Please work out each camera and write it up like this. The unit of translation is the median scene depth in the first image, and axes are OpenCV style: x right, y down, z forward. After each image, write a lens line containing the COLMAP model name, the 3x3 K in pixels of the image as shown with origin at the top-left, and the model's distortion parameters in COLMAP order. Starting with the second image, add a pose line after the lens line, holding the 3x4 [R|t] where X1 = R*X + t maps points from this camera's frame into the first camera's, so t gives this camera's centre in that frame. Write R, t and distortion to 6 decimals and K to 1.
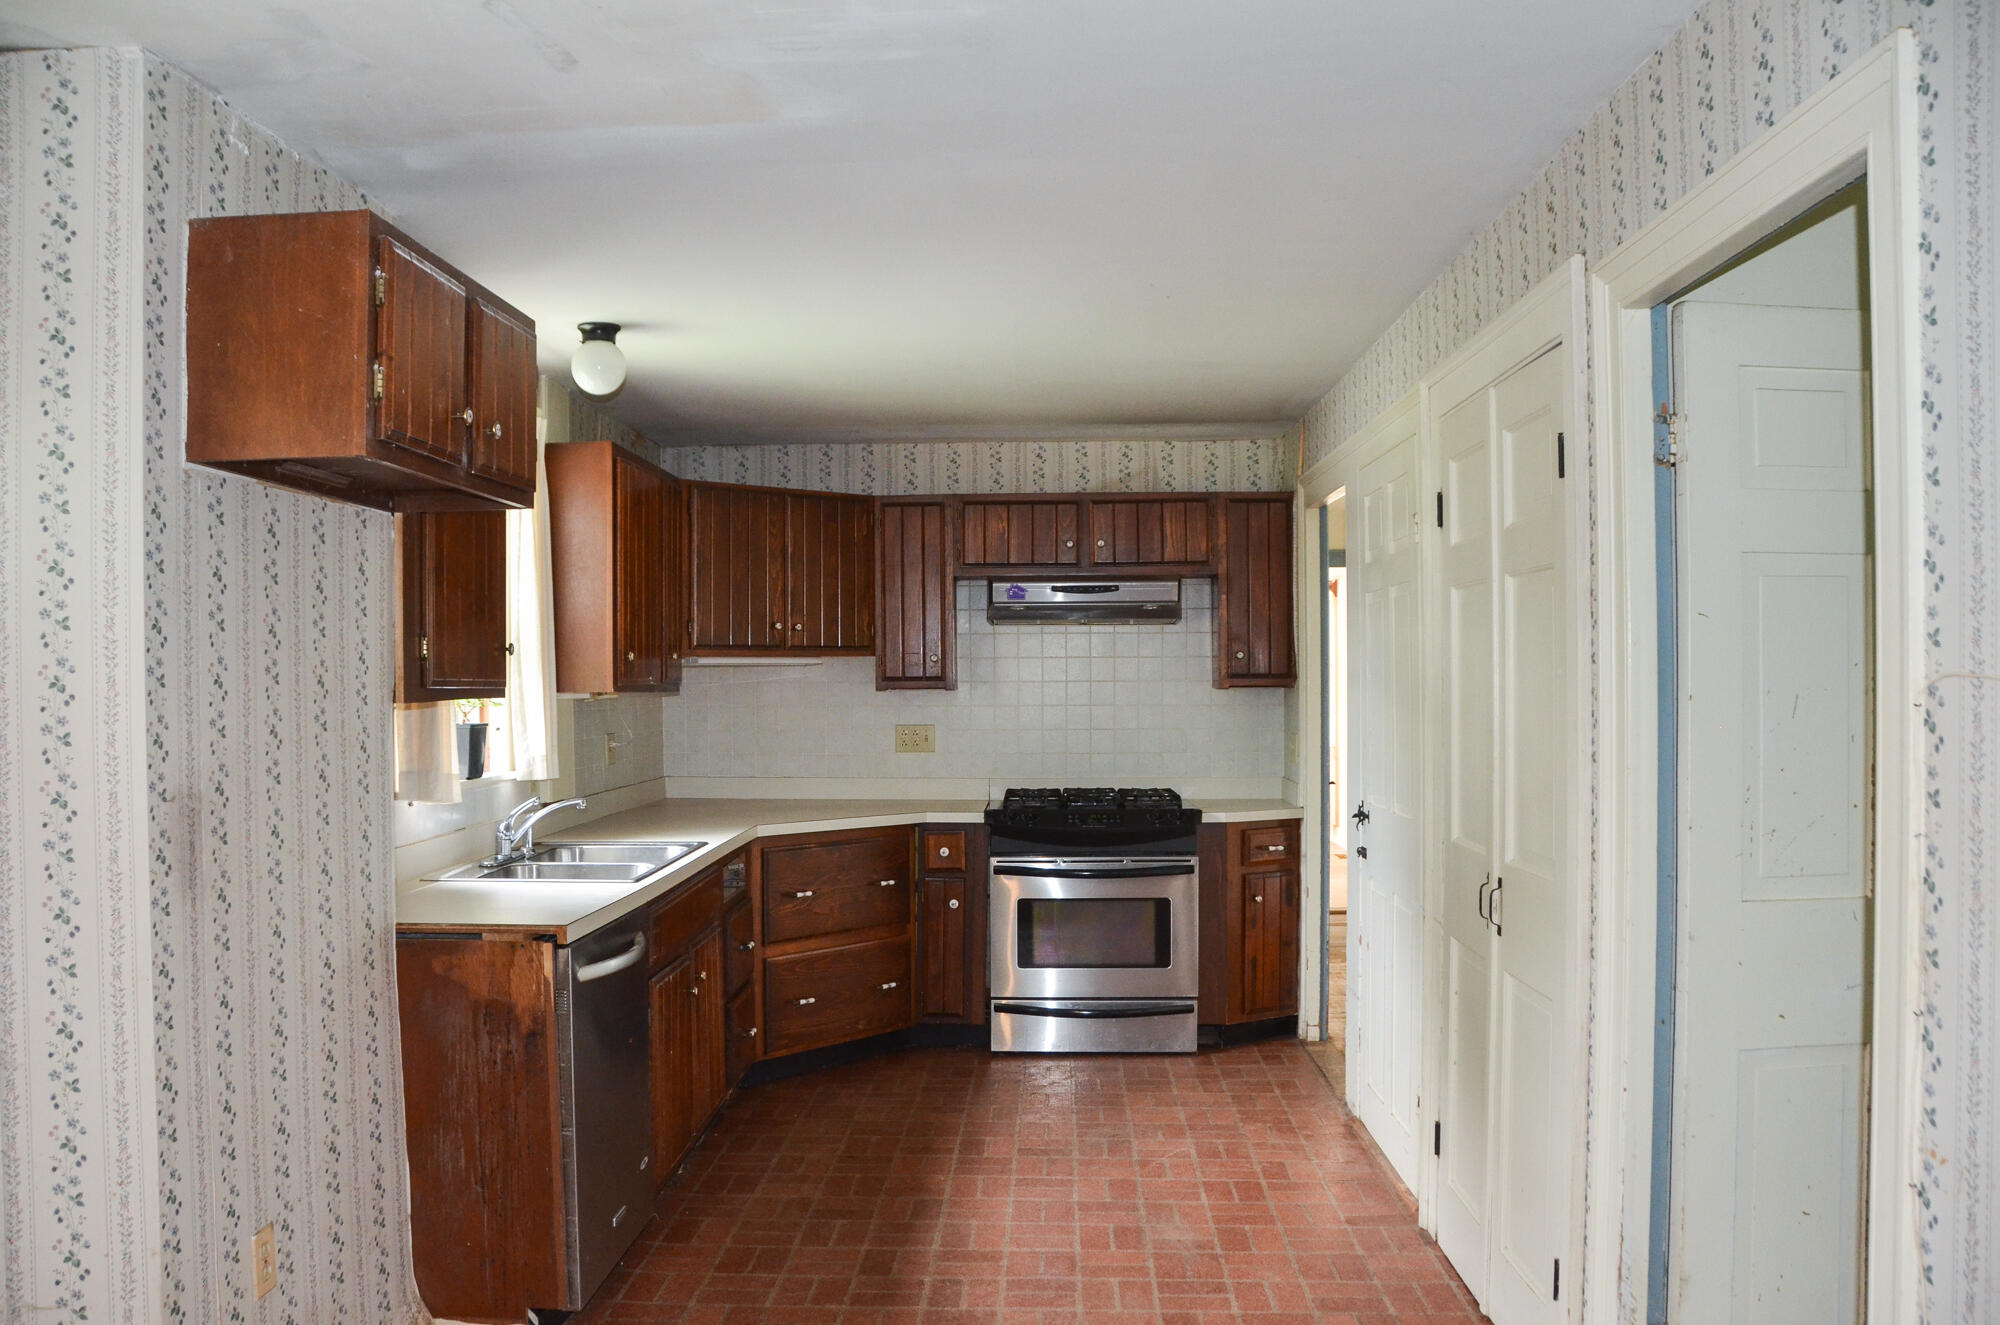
lens RADIAL K [[1571.8, 0, 1003.1], [0, 1571.8, 678.8], [0, 0, 1]] dist [-0.153862, 0.101510]
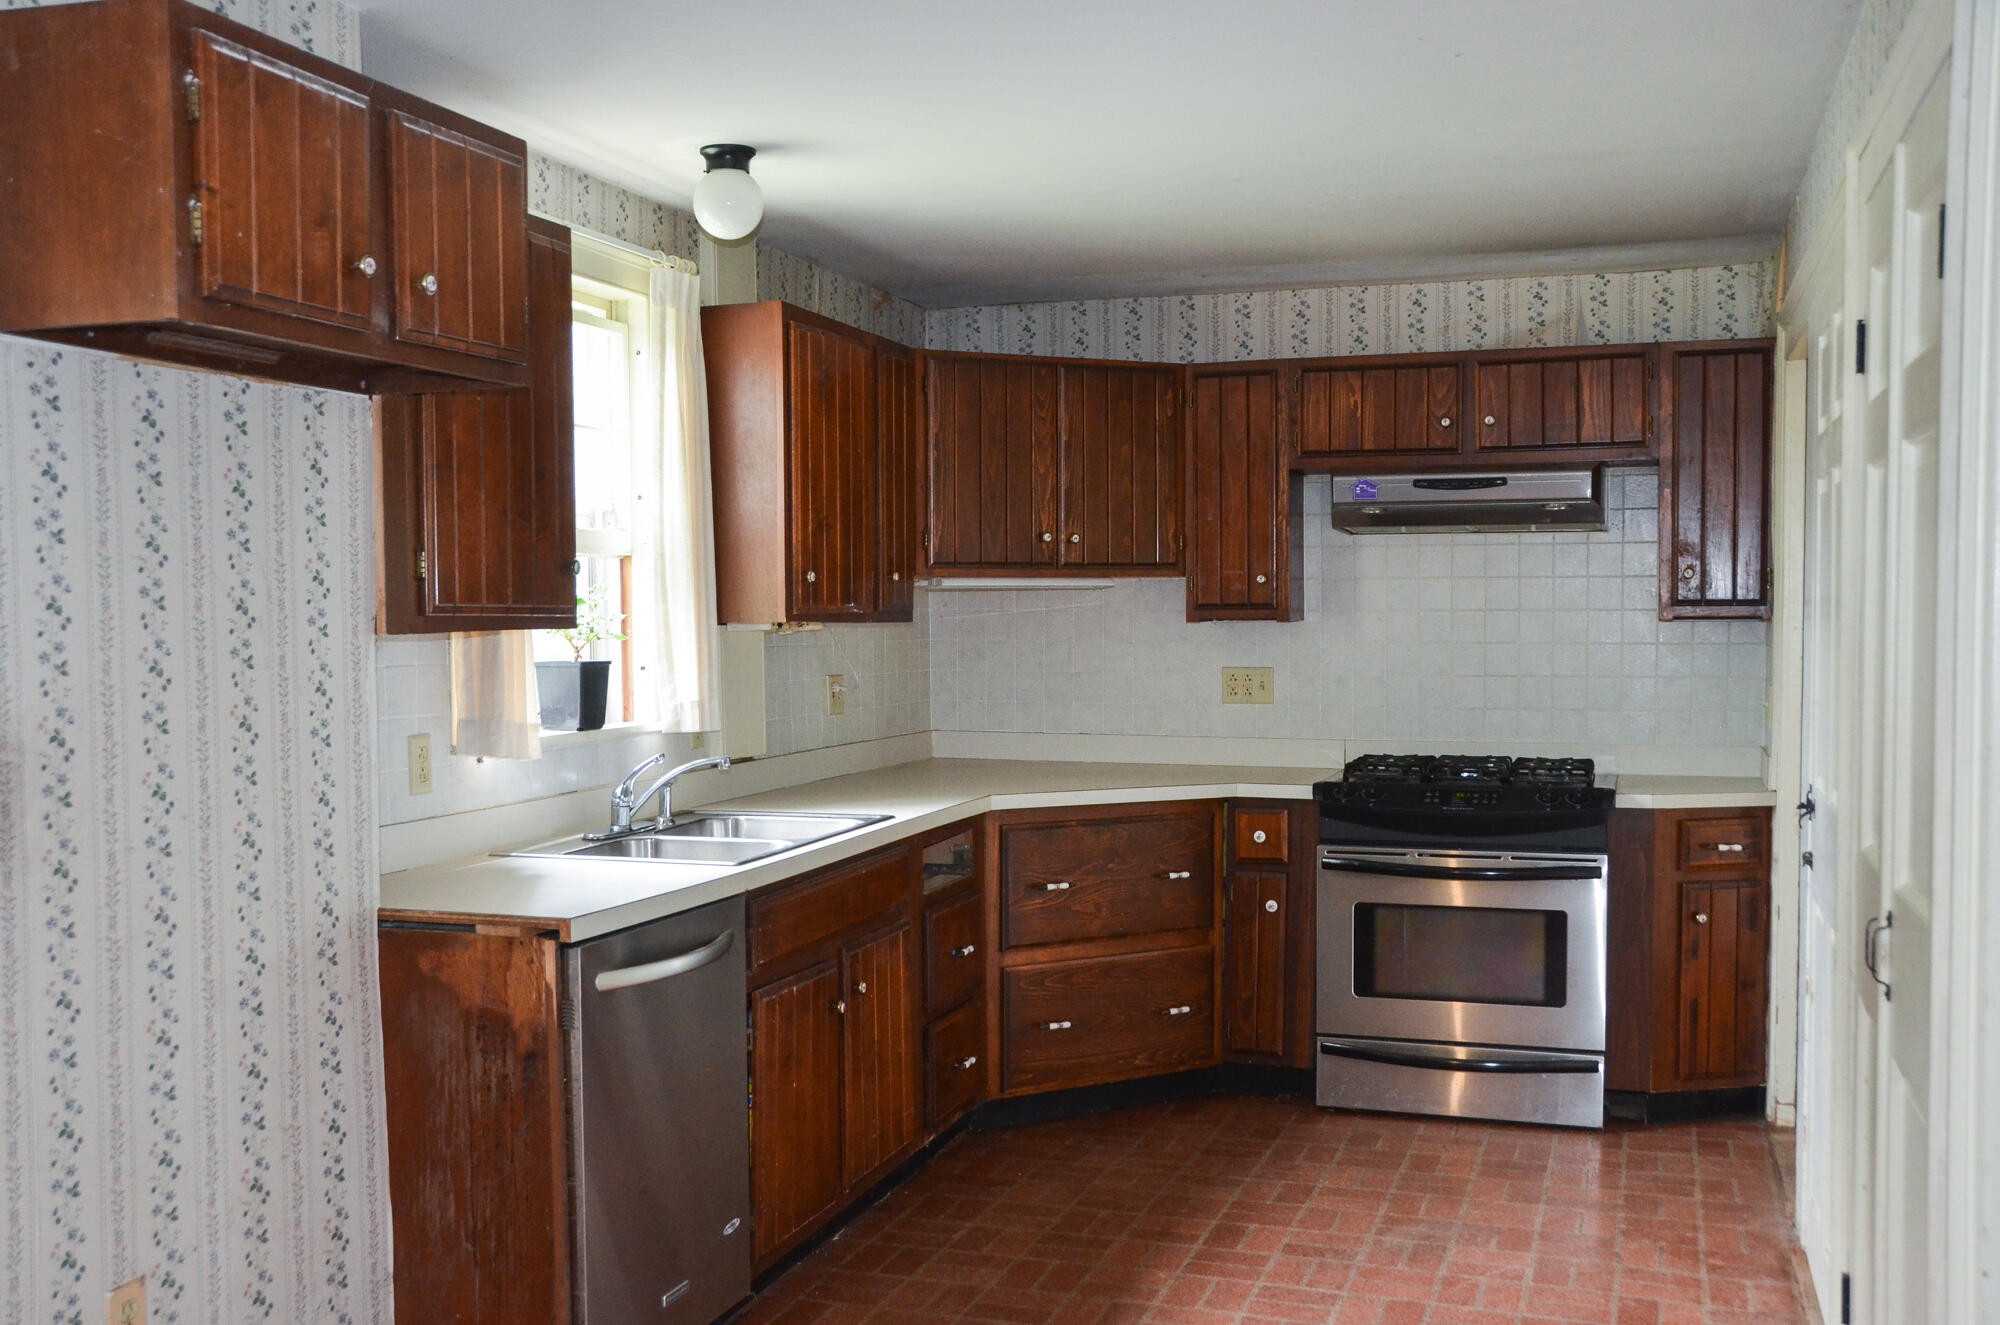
lens RADIAL K [[1971.8, 0, 999.4], [0, 1971.8, 698.5], [0, 0, 1]] dist [-0.020934, 0.000000]
pose [[0.957707, 0.014017, -0.287402, 0.132443], [-0.000950, 0.998961, 0.045555, 0.001385], [0.287742, -0.043355, 0.956726, 0.071020]]
